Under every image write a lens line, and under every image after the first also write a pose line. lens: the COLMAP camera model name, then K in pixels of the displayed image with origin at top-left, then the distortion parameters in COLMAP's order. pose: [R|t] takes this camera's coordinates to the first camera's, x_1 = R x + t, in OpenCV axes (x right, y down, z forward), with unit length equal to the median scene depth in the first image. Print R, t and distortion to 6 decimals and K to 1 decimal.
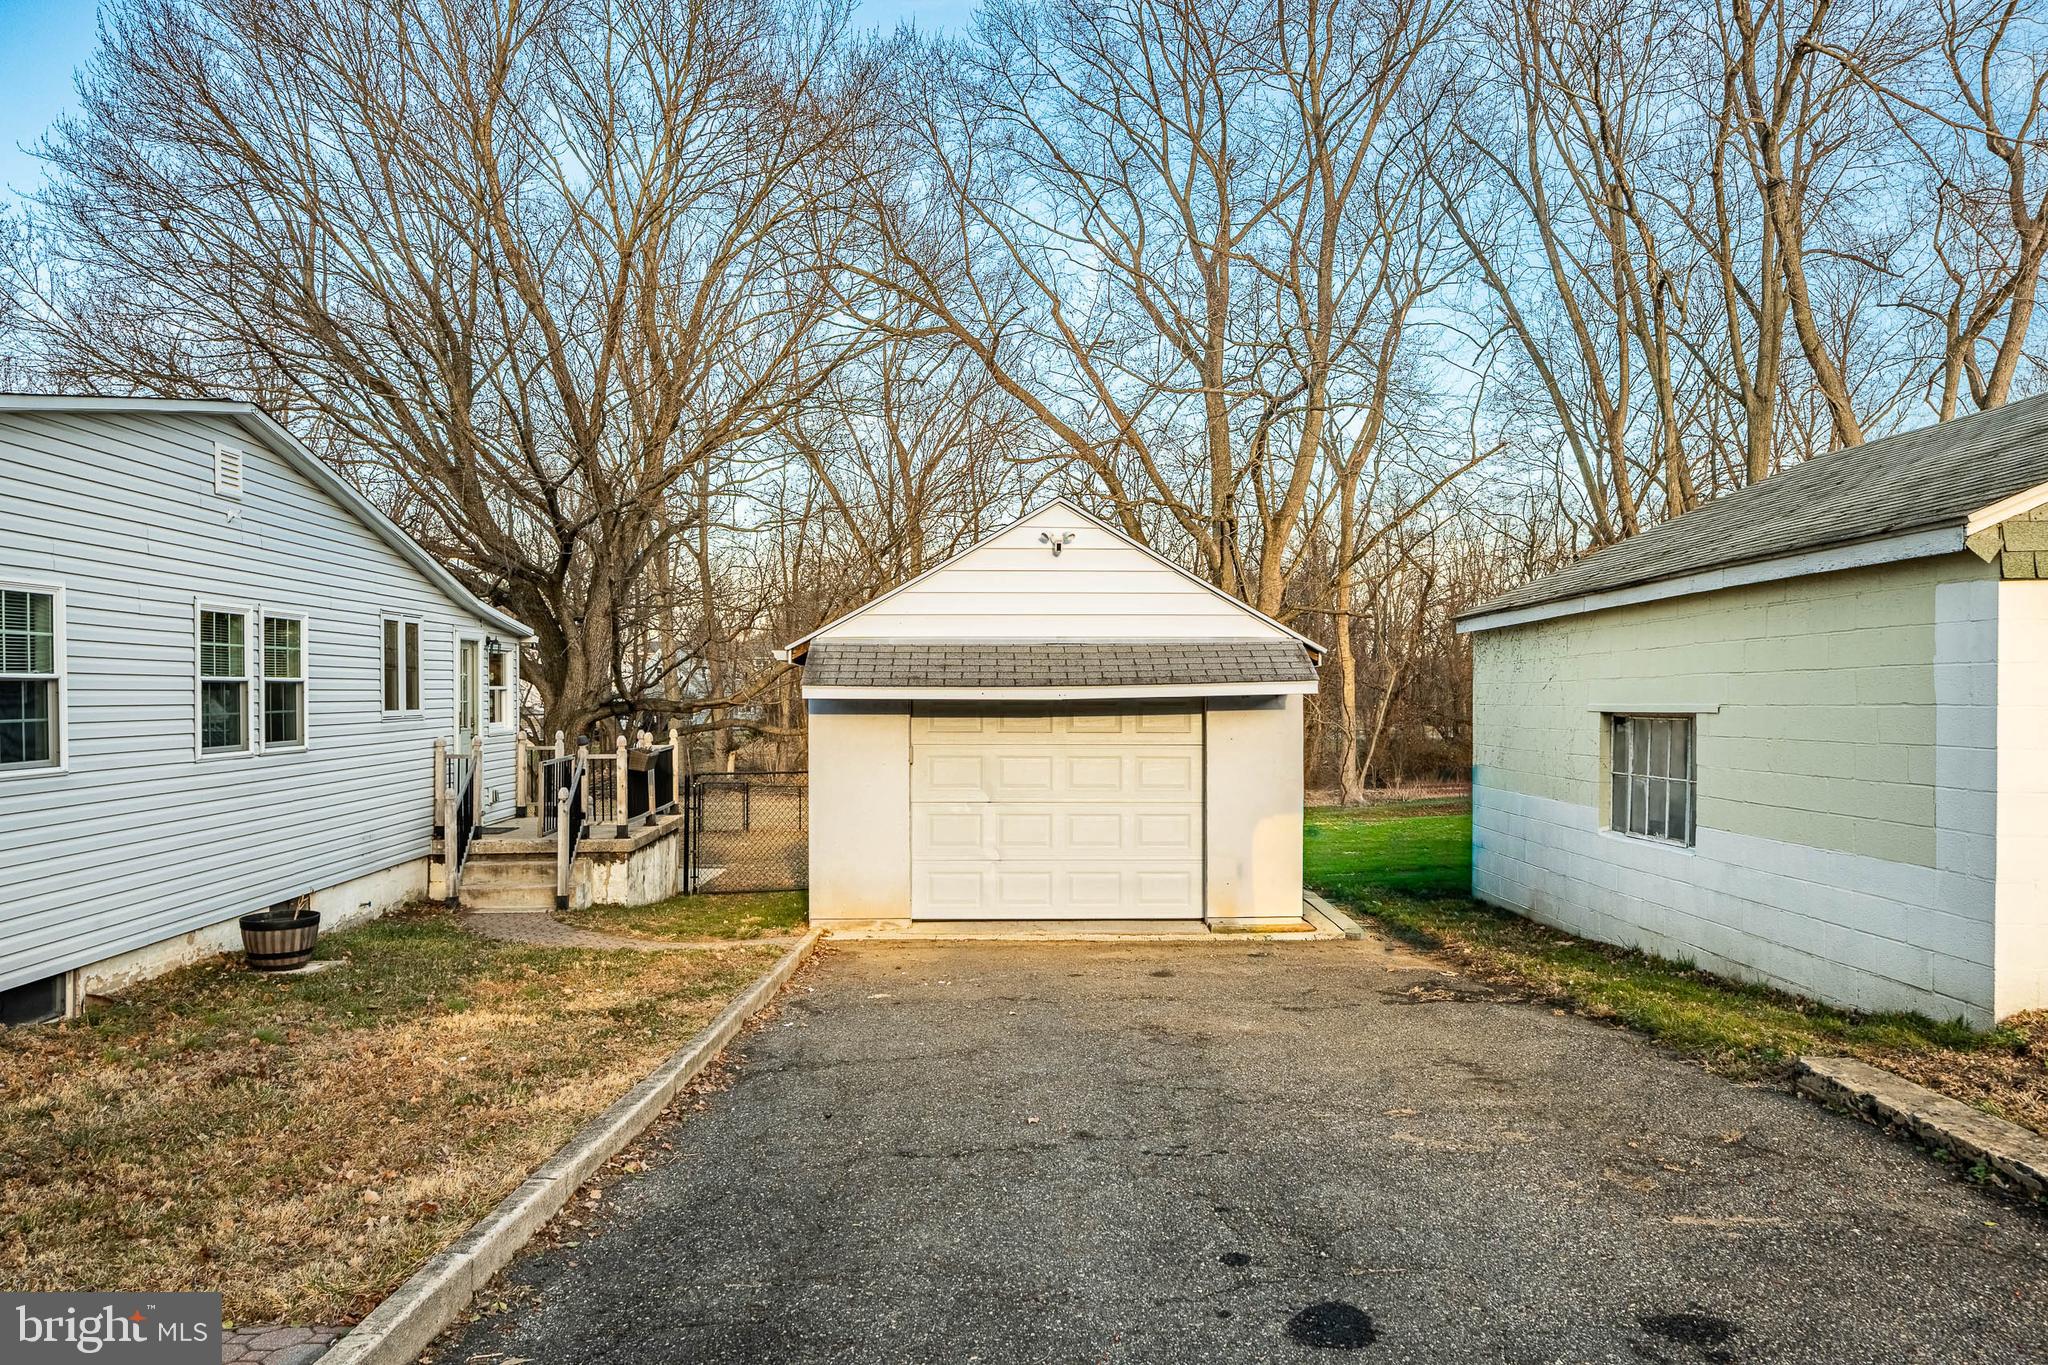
lens RADIAL K [[1381.5, 0, 1035.3], [0, 1381.5, 721.6], [0, 0, 1]] dist [0.012782, 0.002504]
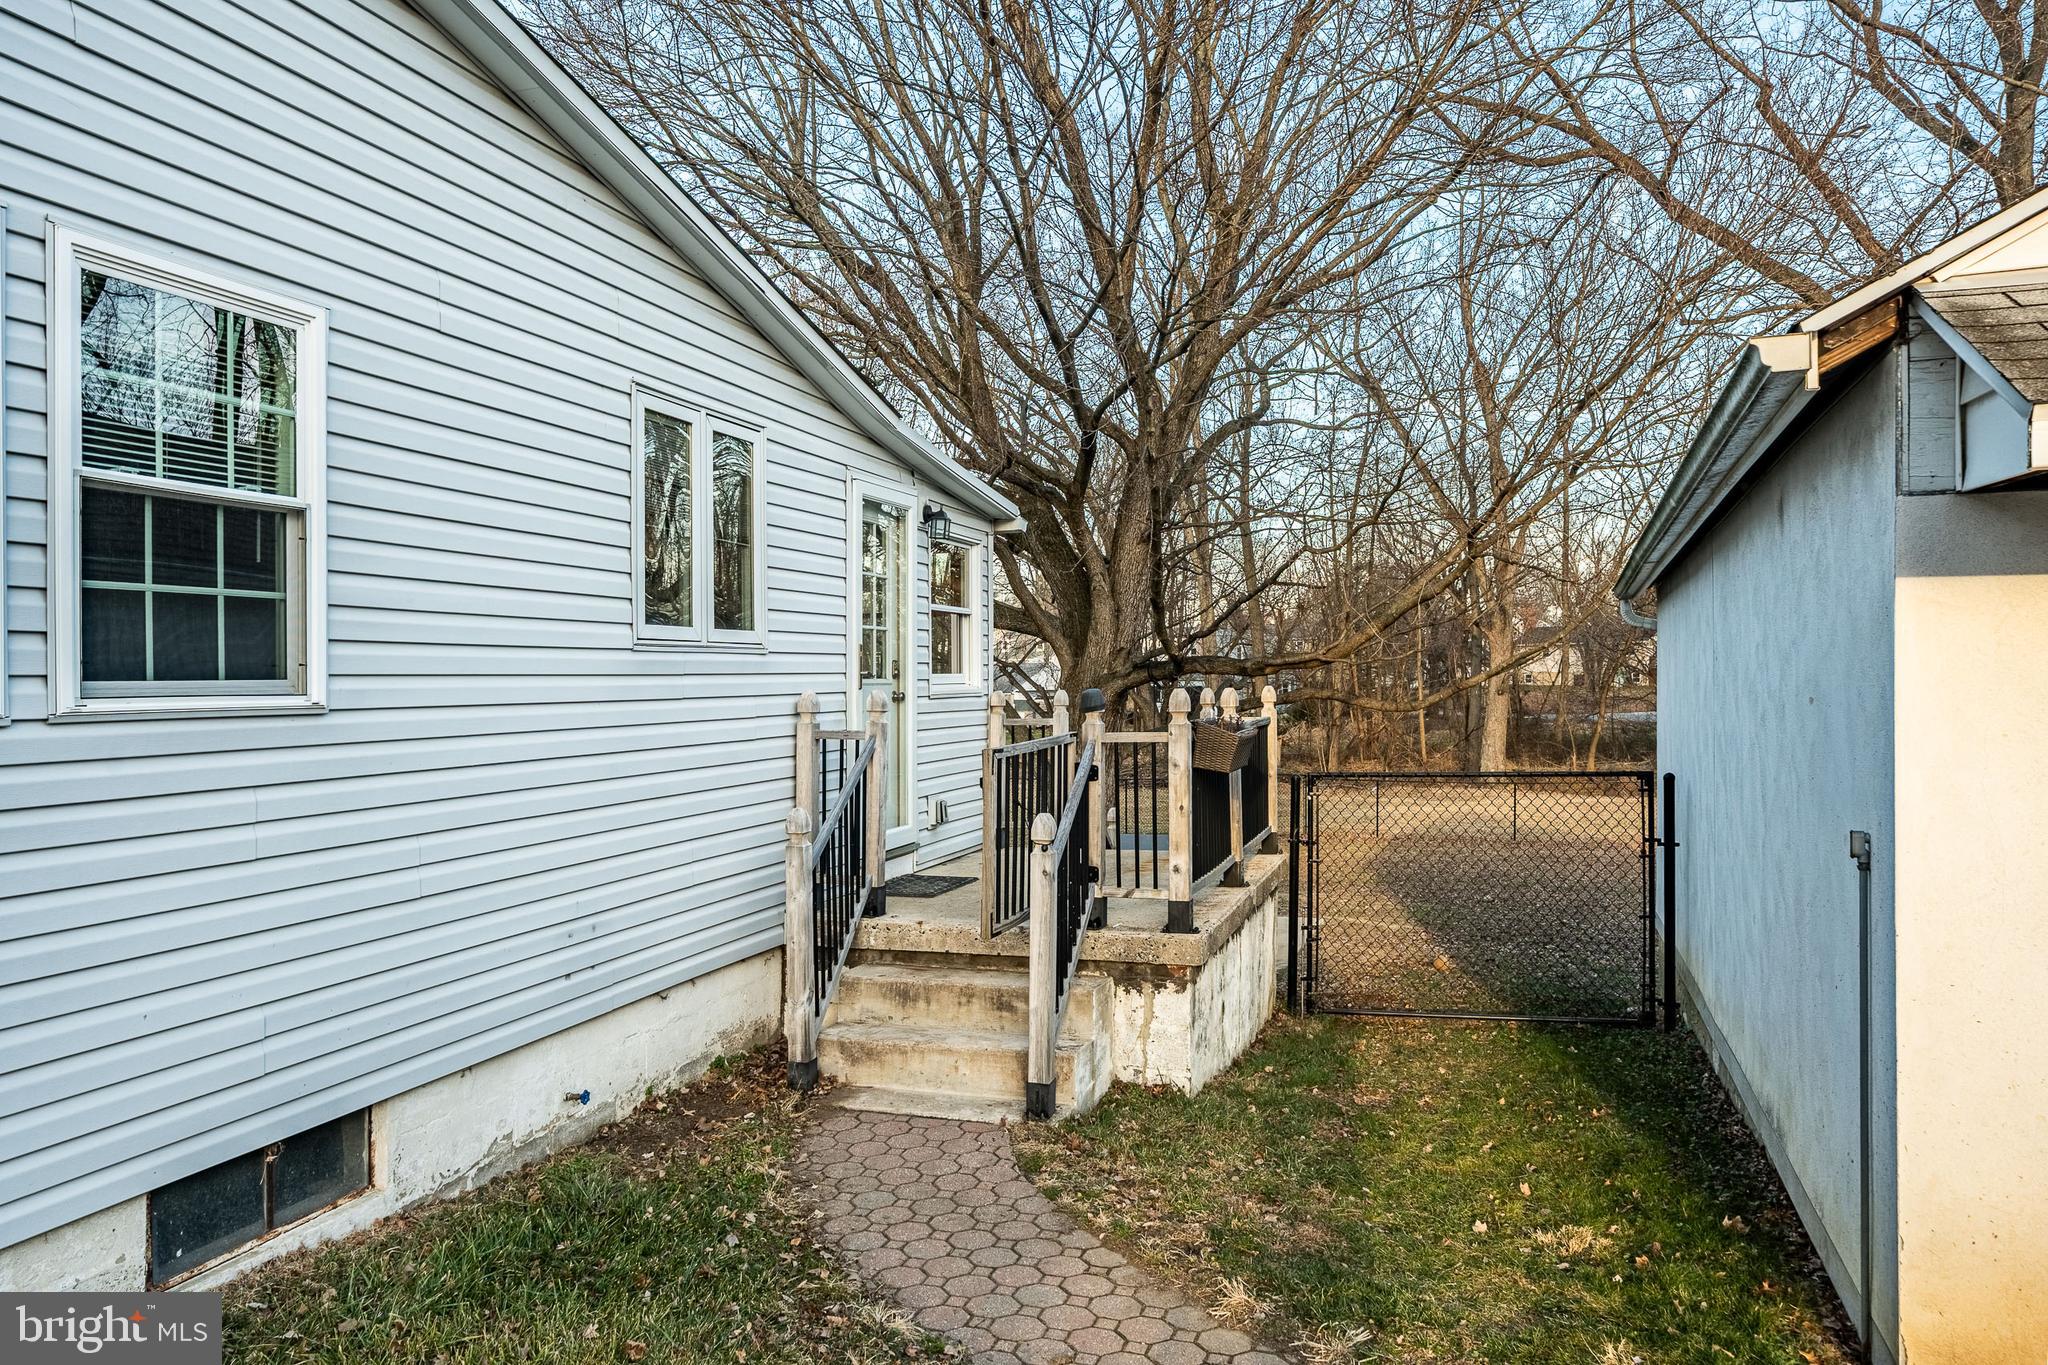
lens RADIAL K [[1381.5, 0, 1035.3], [0, 1381.5, 721.6], [0, 0, 1]] dist [0.012782, 0.002504]
pose [[0.929824, 0.005499, -0.367964, -0.182686], [-0.001727, 0.999943, 0.010580, 0.015561], [0.368001, -0.009202, 0.929780, 0.585120]]
